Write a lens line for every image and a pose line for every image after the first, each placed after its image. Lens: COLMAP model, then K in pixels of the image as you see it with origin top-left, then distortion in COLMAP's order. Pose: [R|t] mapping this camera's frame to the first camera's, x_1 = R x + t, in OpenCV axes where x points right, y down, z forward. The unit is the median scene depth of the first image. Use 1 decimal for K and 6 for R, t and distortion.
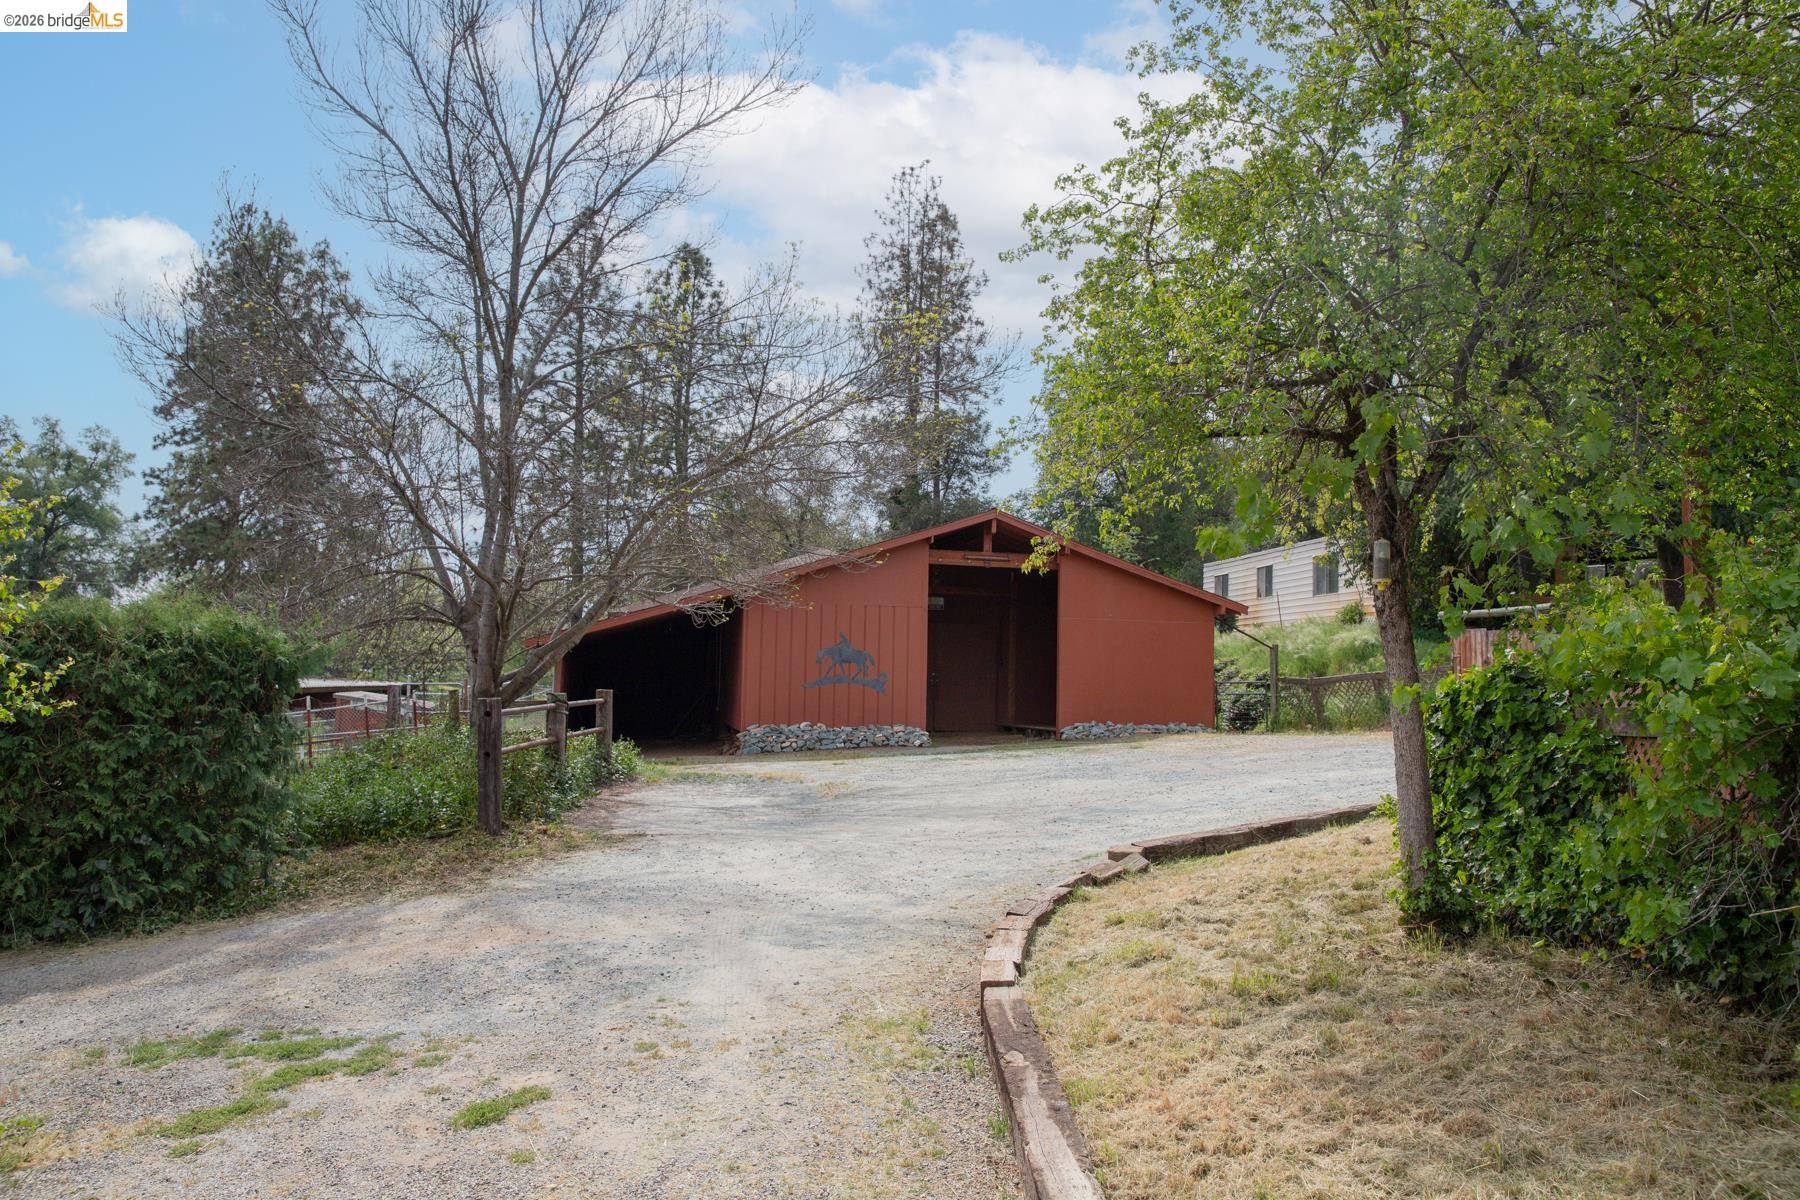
lens RADIAL K [[1356.3, 0, 900.0], [0, 1356.3, 600.0], [0, 0, 1]] dist [-0.001841, -0.000469]
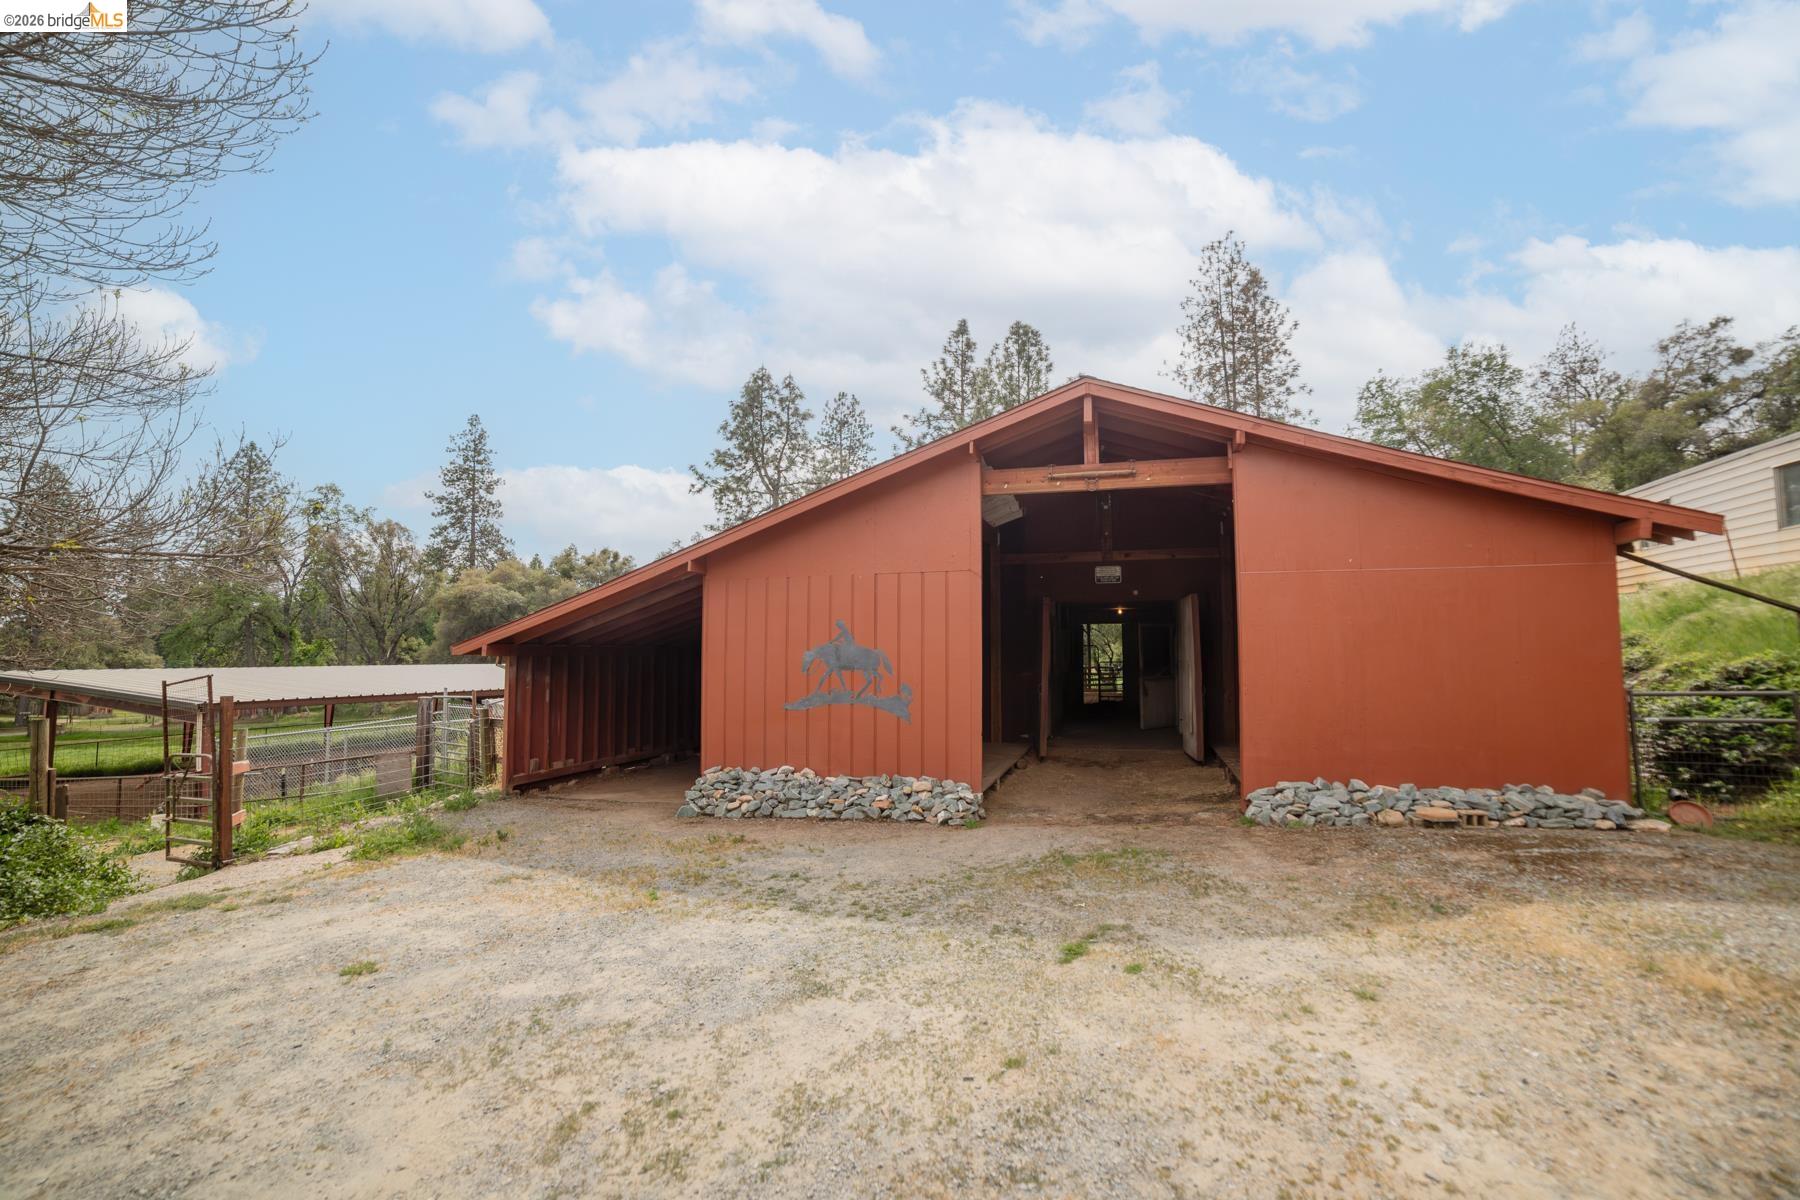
lens RADIAL K [[730.5, 0, 907.8], [0, 730.5, 599.1], [0, 0, 1]] dist [-0.112856, 0.040944]
pose [[0.866787, -0.057990, -0.495296, 0.142644], [0.050958, 0.998316, -0.027706, 0.024385], [0.496069, -0.001225, 0.868282, 0.706700]]
